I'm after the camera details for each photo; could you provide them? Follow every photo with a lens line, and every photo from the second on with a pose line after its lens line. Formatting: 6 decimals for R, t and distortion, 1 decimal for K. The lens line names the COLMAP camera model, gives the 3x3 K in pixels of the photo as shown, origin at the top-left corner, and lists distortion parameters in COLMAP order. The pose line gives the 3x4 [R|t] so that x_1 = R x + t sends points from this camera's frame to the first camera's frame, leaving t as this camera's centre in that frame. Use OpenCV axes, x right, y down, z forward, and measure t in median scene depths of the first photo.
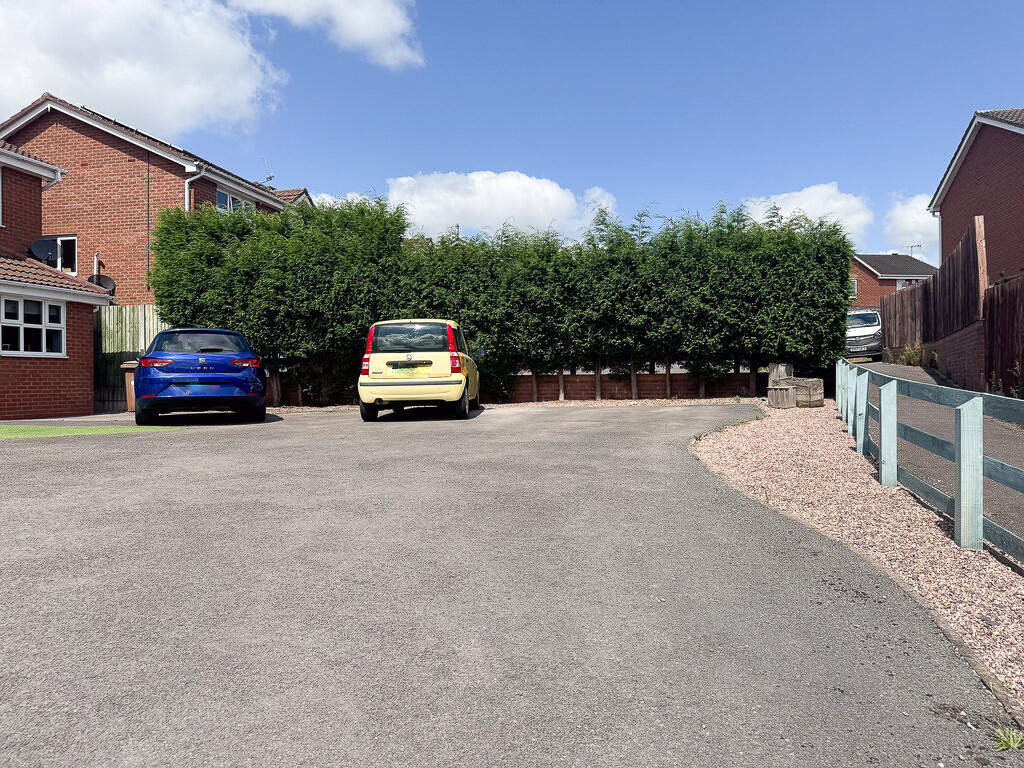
lens RADIAL K [[710.2, 0, 514.5], [0, 710.2, 384.2], [0, 0, 1]] dist [0.011443, -0.019589]
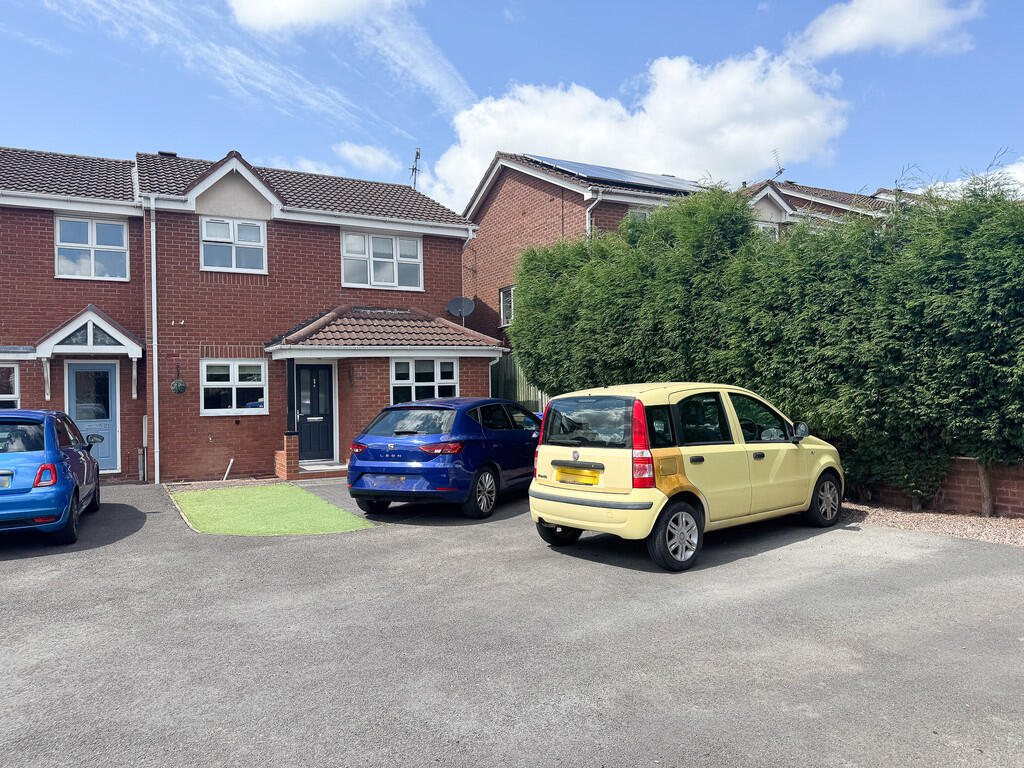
lens RADIAL K [[710.2, 0, 511.2], [0, 710.2, 390.5], [0, 0, 1]] dist [0.011443, -0.019589]
pose [[0.638716, -0.008851, -0.769392, 0.215017], [0.012749, 0.999918, -0.000920, -0.071664], [0.769337, -0.009221, 0.638776, 0.439893]]
